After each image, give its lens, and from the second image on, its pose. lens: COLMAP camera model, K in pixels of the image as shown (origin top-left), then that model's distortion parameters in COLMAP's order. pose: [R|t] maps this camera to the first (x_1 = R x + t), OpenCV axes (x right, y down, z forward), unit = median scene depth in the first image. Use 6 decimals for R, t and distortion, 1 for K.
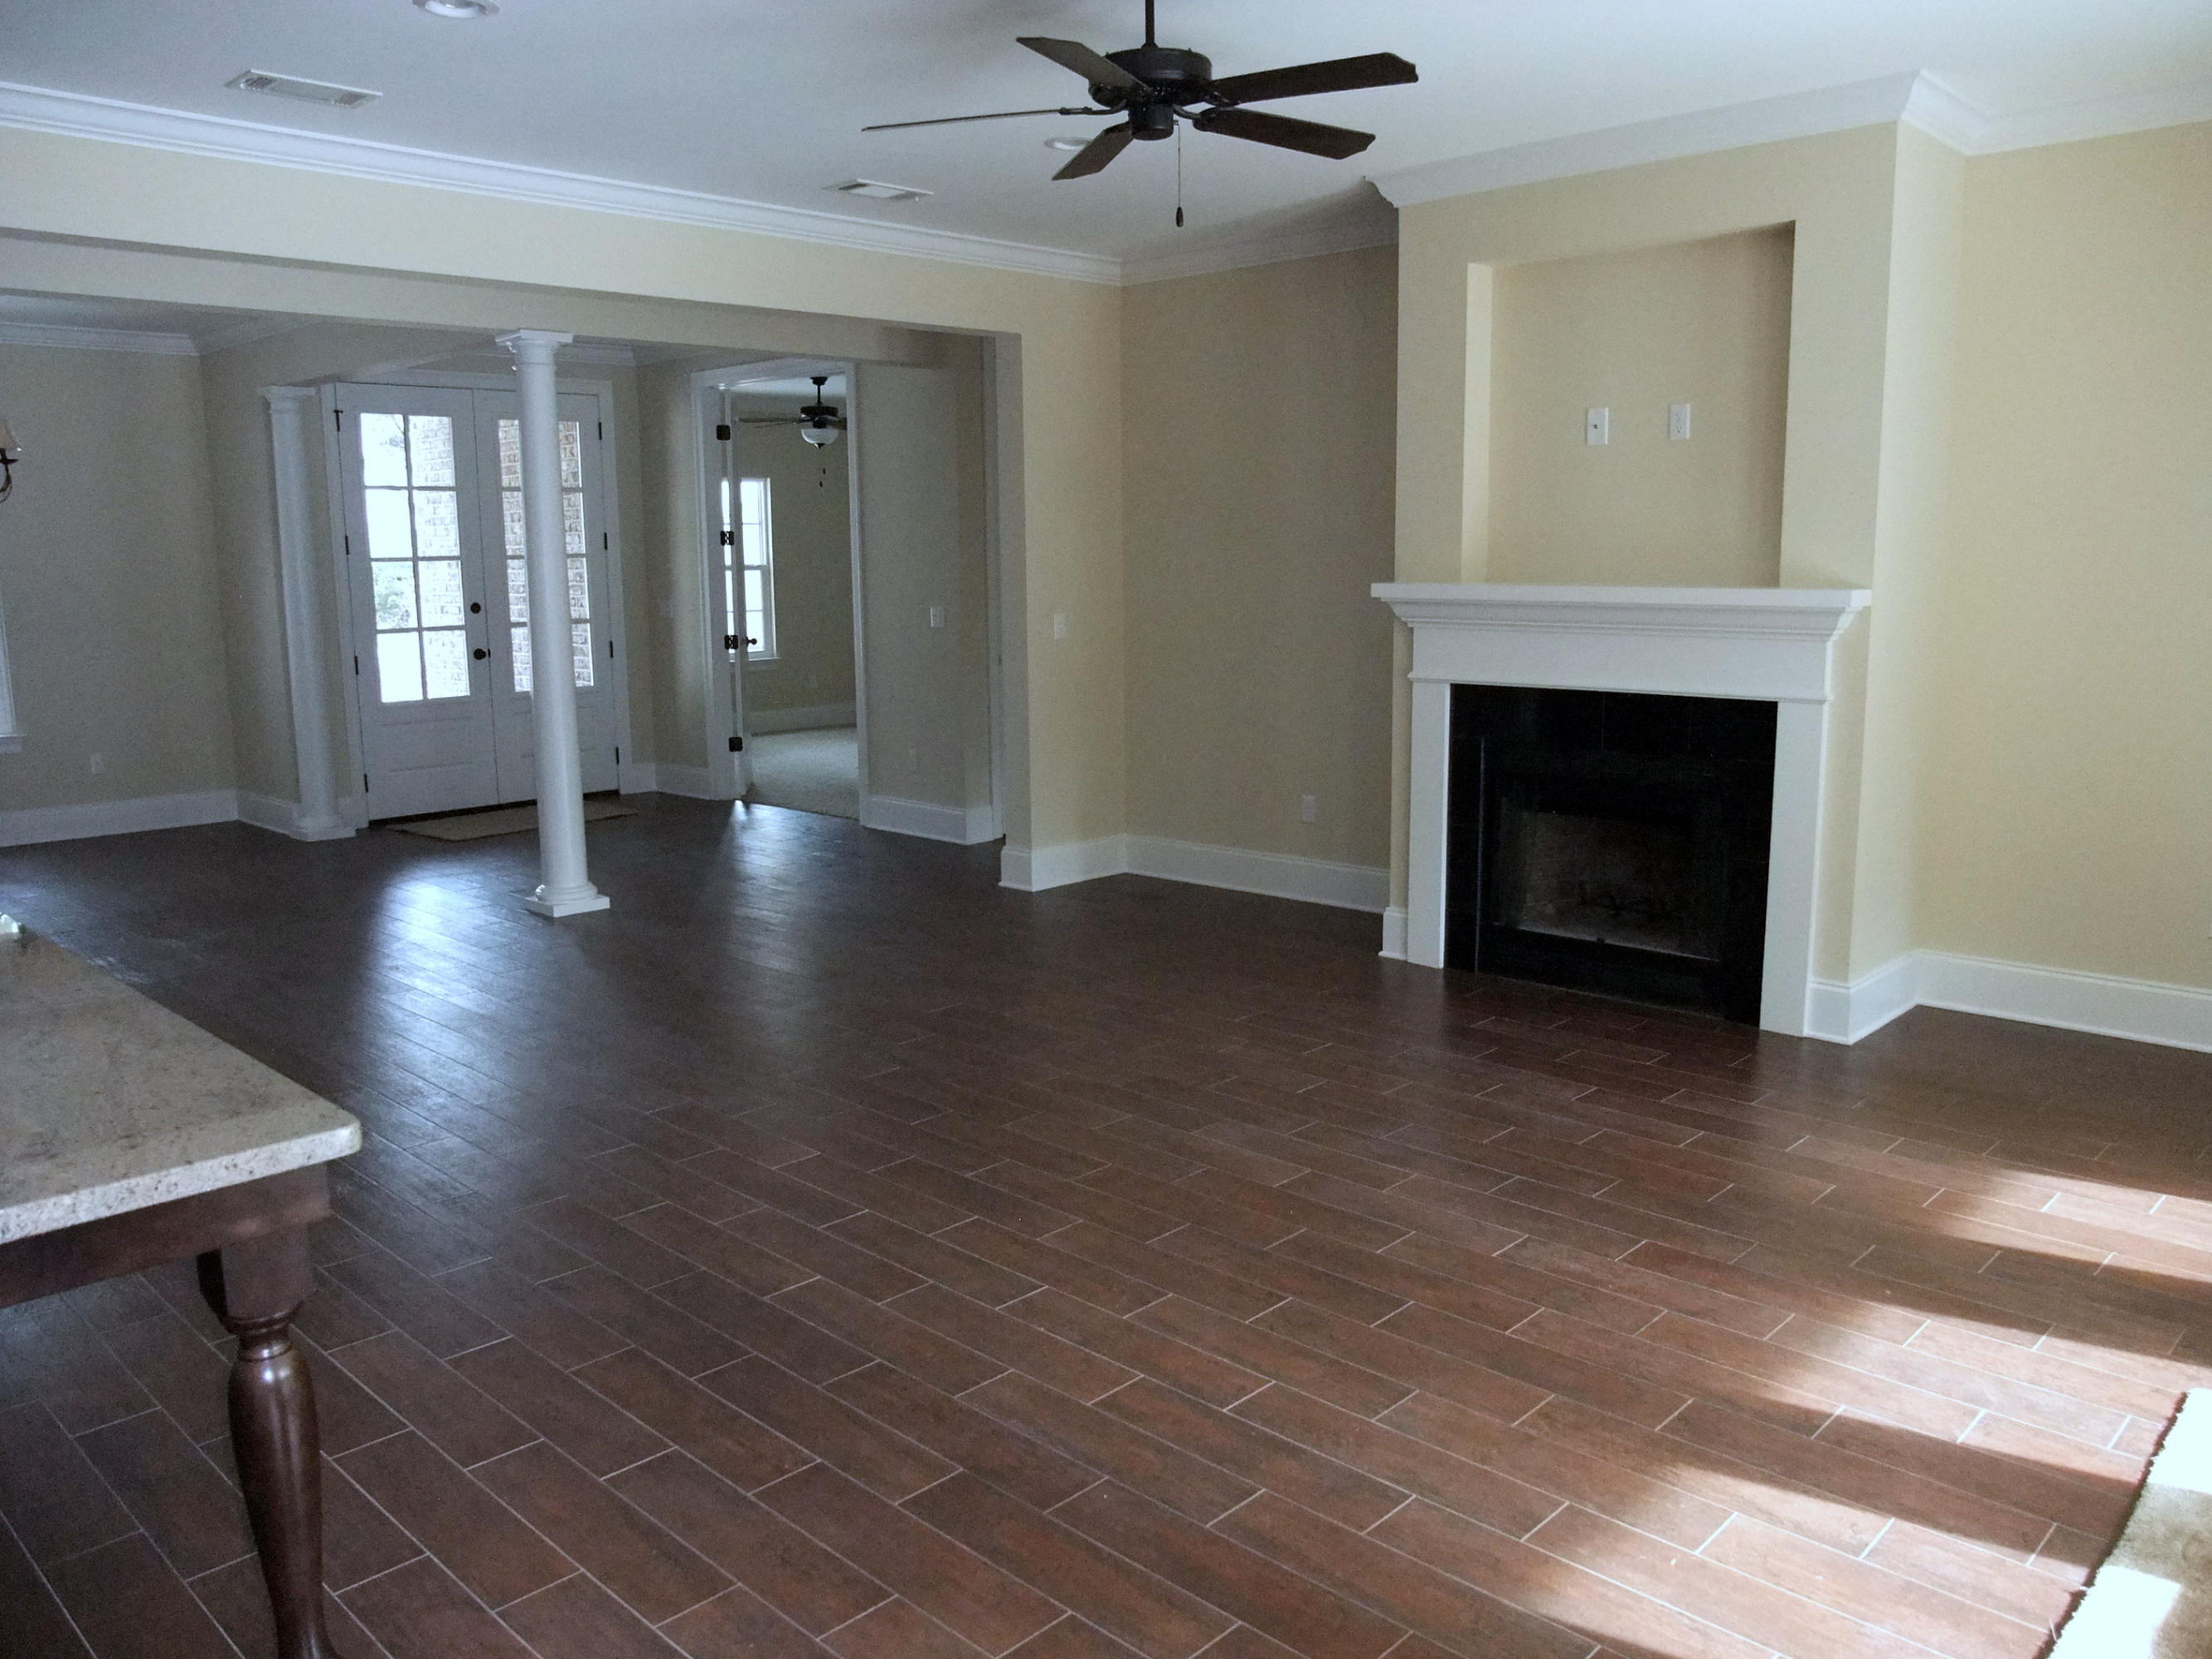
lens RADIAL K [[1673.3, 0, 1114.5], [0, 1673.3, 838.0], [0, 0, 1]] dist [-0.081382, 0.032741]
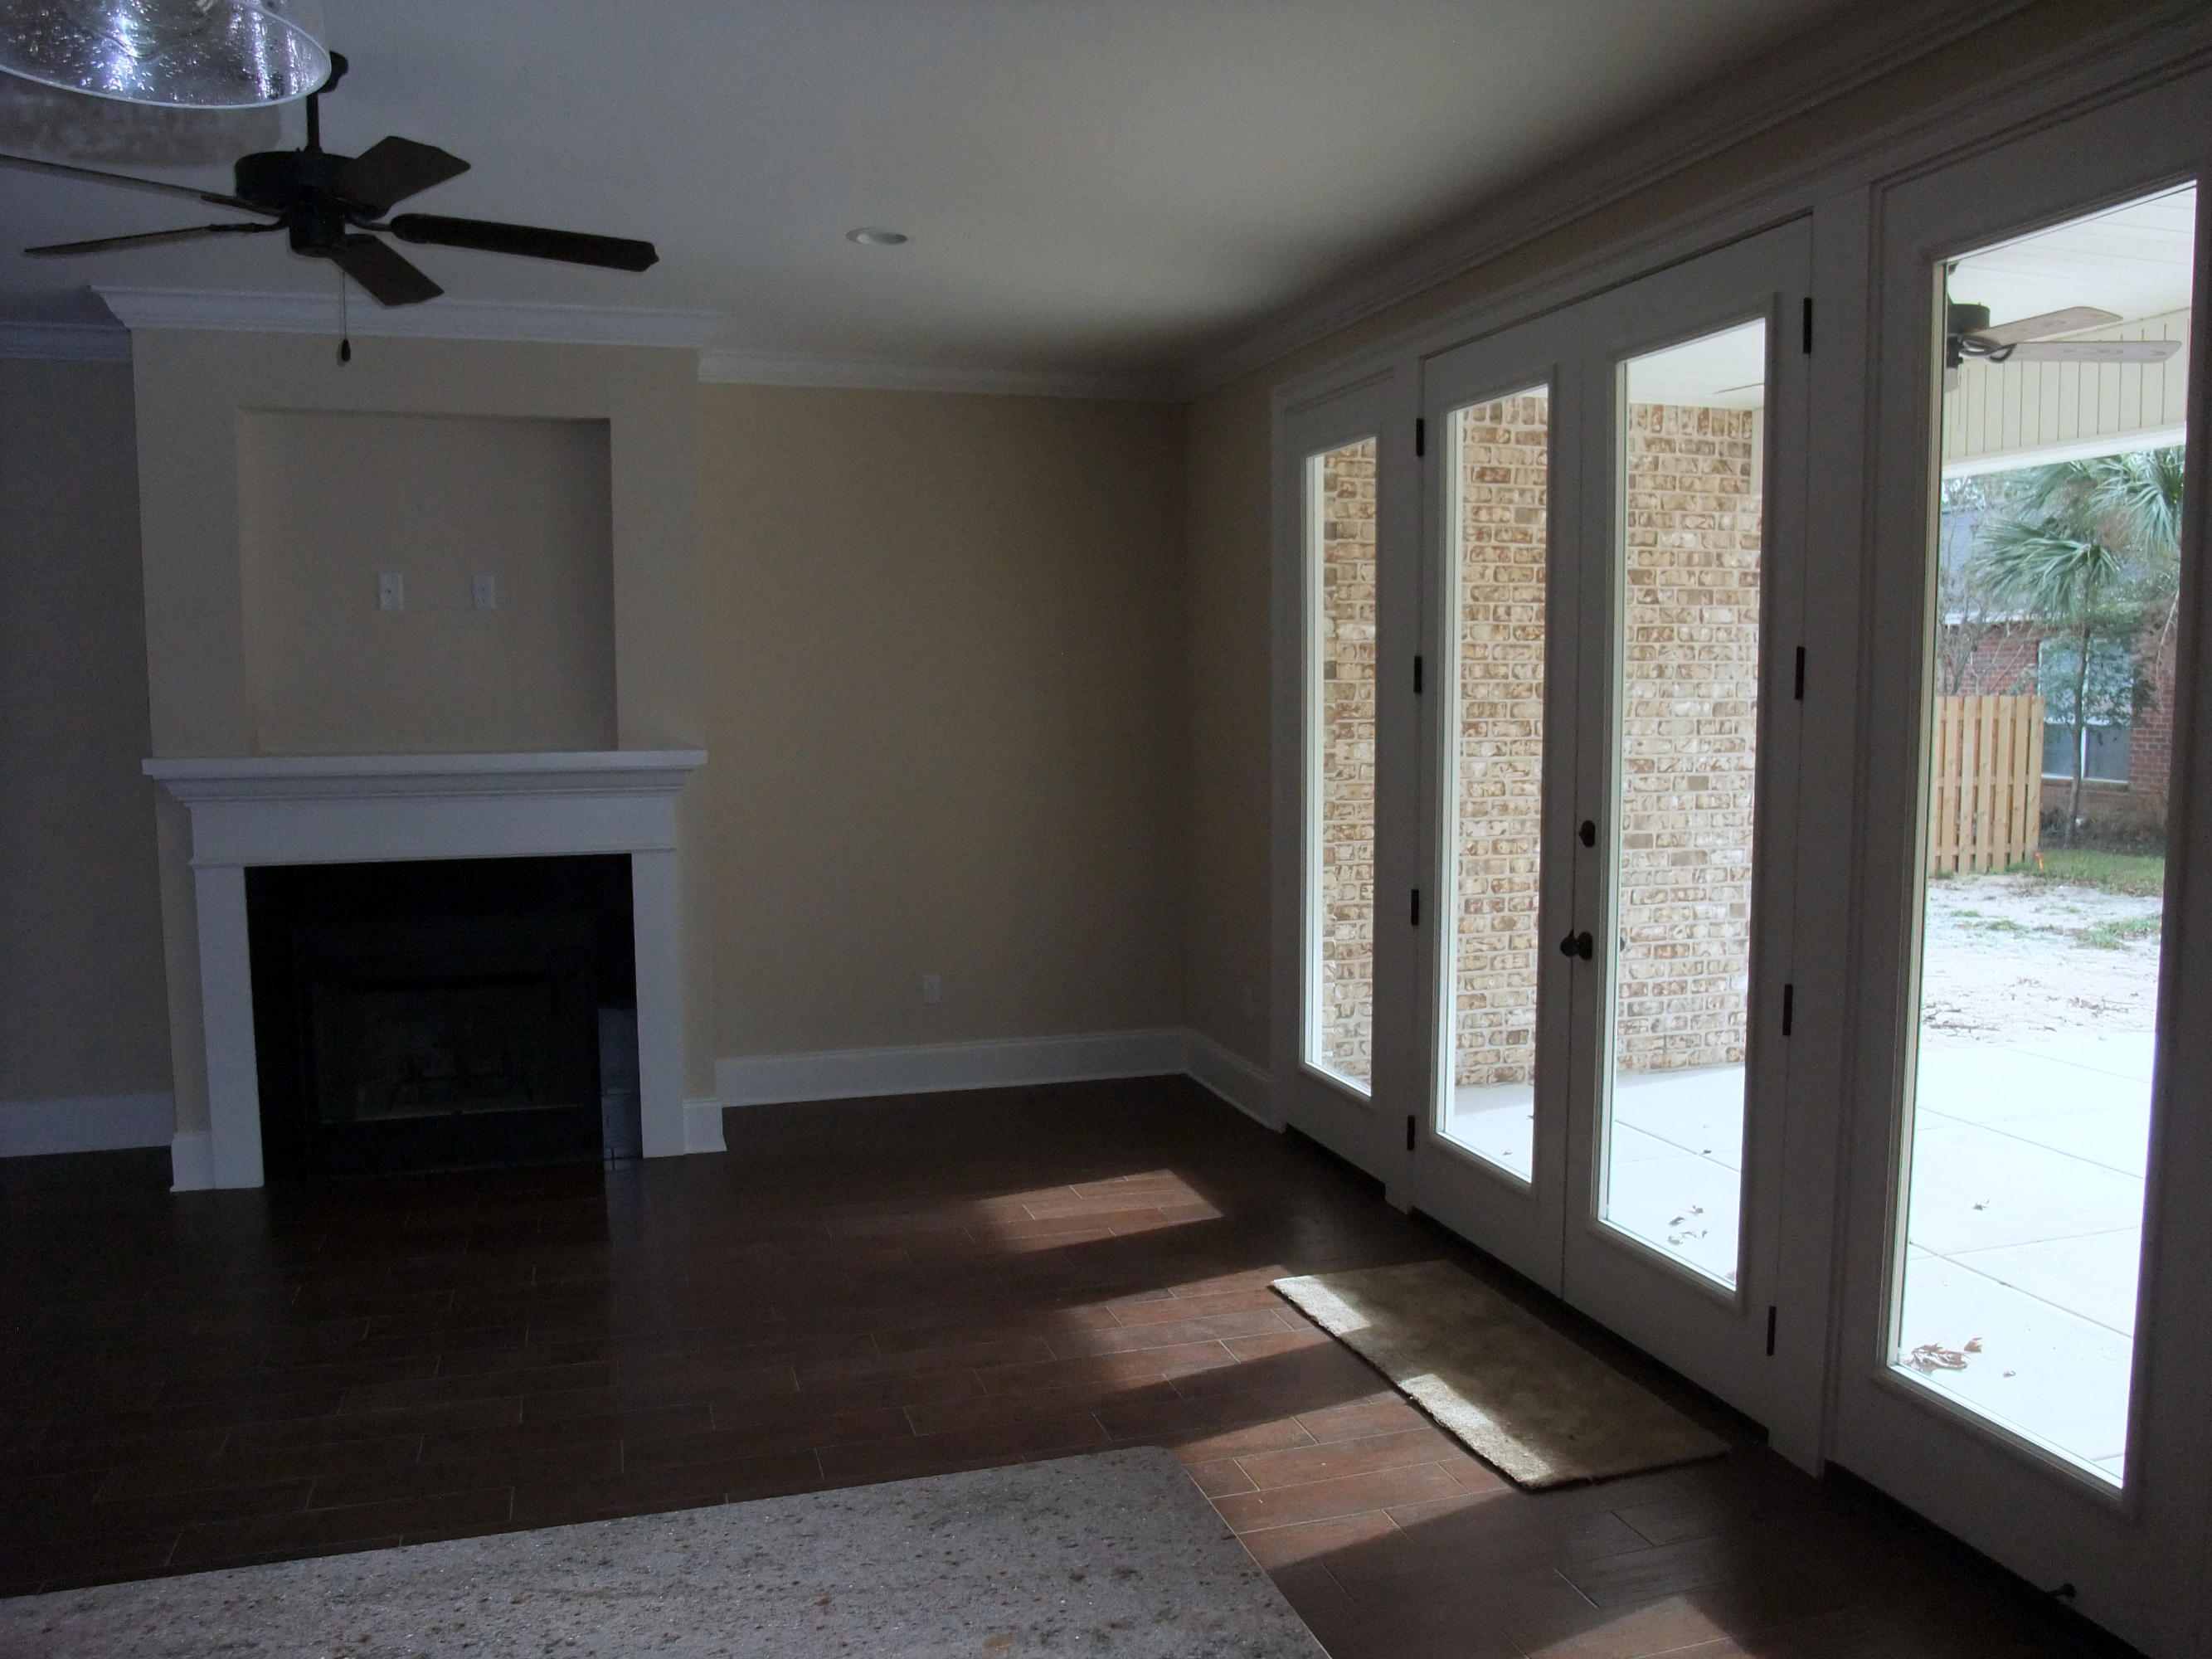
lens RADIAL K [[1673.3, 0, 1114.5], [0, 1673.3, 838.0], [0, 0, 1]] dist [-0.081382, 0.032741]
pose [[0.477427, -0.070363, 0.875849, -0.412532], [0.148400, 0.988926, -0.001446, -0.045207], [-0.866049, 0.130666, 0.482583, 0.204405]]
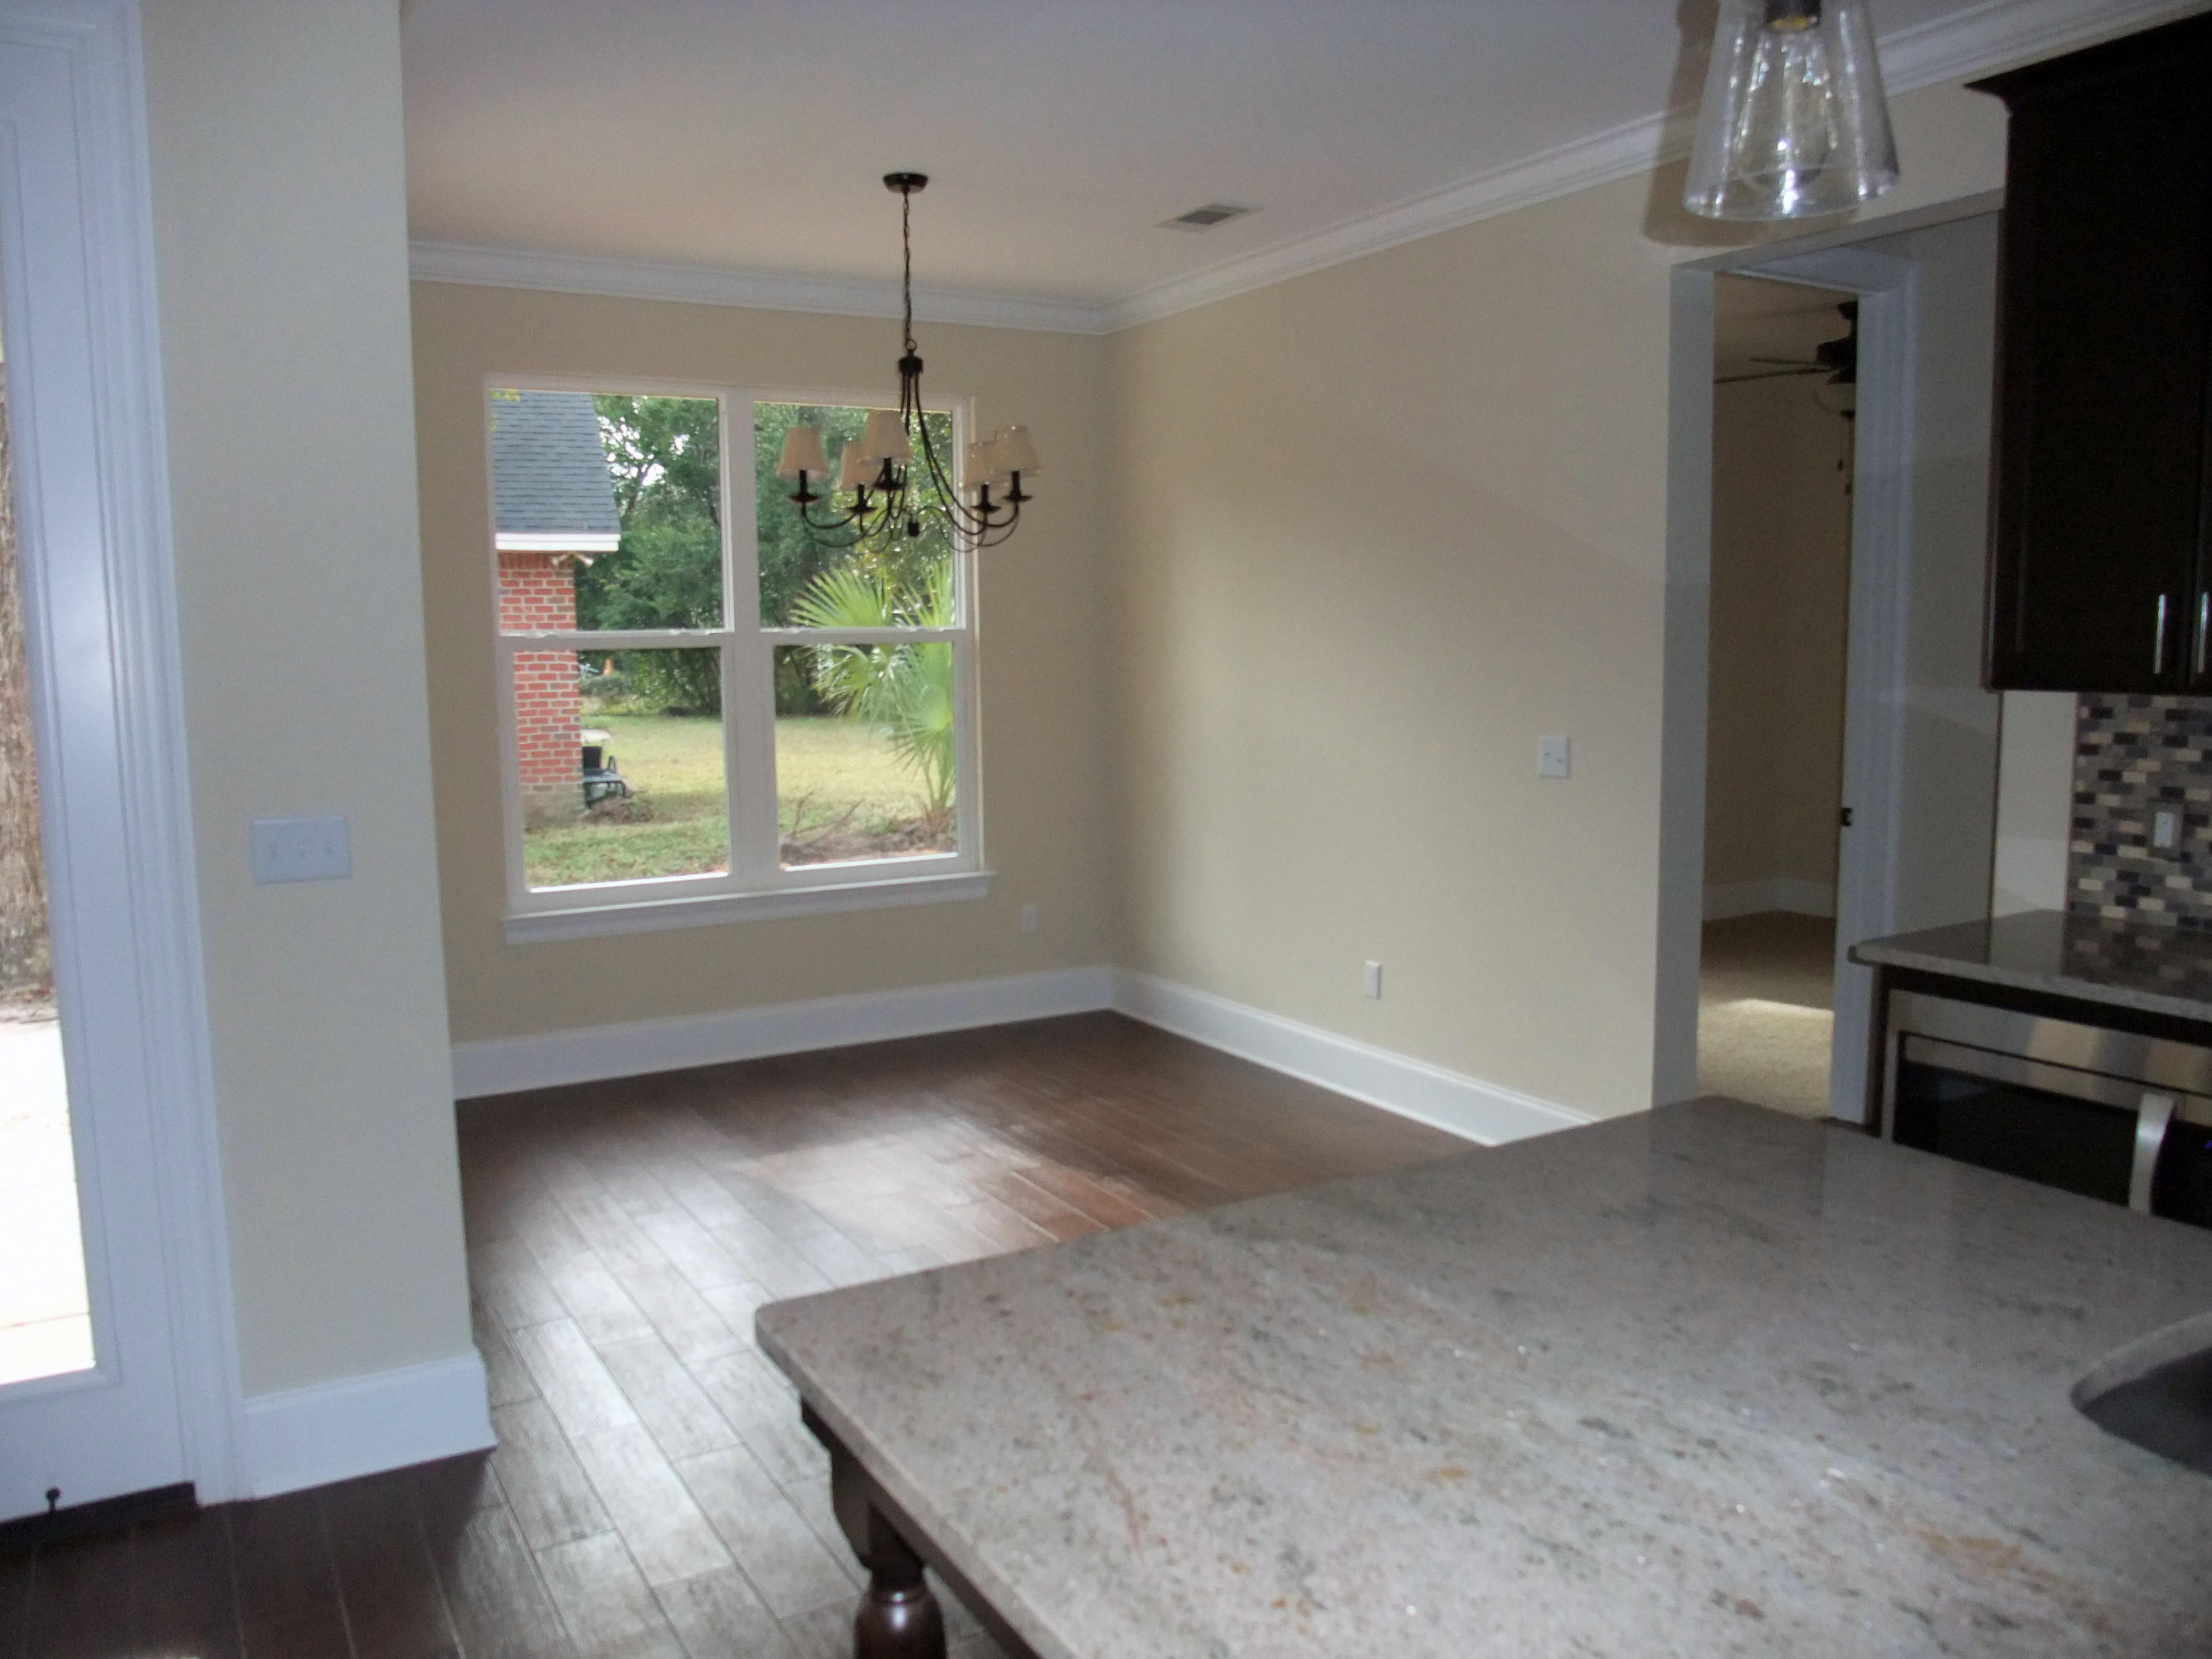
lens RADIAL K [[1673.3, 0, 1114.5], [0, 1673.3, 838.0], [0, 0, 1]] dist [-0.081382, 0.032741]
pose [[-0.962694, -0.007960, 0.270476, -0.307702], [0.068698, 0.959628, 0.272754, -0.102947], [-0.261728, 0.281160, -0.923281, 0.592625]]
